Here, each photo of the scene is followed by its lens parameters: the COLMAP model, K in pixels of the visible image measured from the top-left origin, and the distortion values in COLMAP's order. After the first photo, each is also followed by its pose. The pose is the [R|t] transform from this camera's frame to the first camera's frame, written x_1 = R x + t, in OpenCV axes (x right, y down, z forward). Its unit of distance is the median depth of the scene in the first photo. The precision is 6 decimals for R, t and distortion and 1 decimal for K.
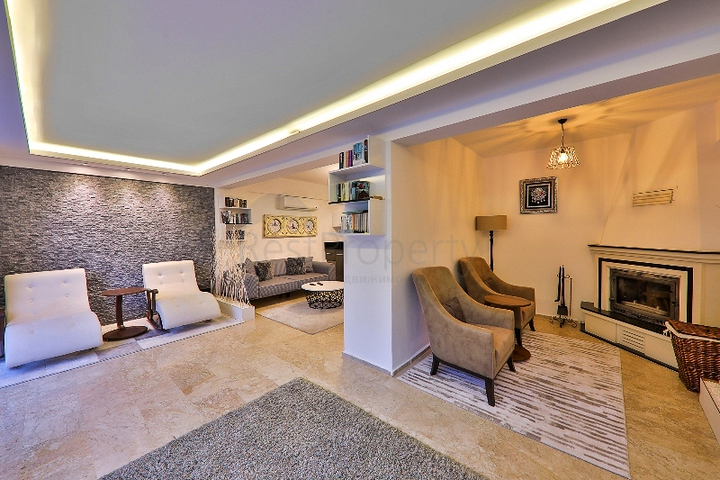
lens RADIAL K [[276.2, 0, 364.4], [0, 276.2, 235.3], [0, 0, 1]] dist [0.005281, -0.001367]
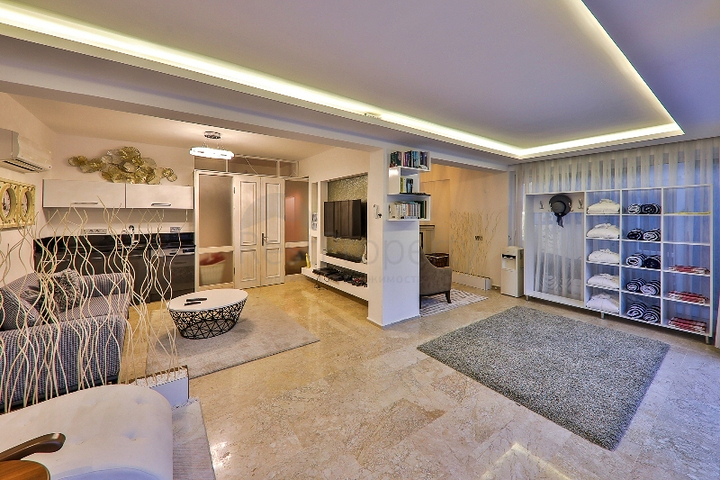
lens RADIAL K [[276.2, 0, 363.1], [0, 276.2, 216.7], [0, 0, 1]] dist [0.005281, -0.001367]
pose [[0.242352, -0.002335, 0.970186, -1.070950], [0.016593, 0.999861, -0.001739, -0.017455], [-0.970047, 0.016520, 0.242357, 0.723362]]
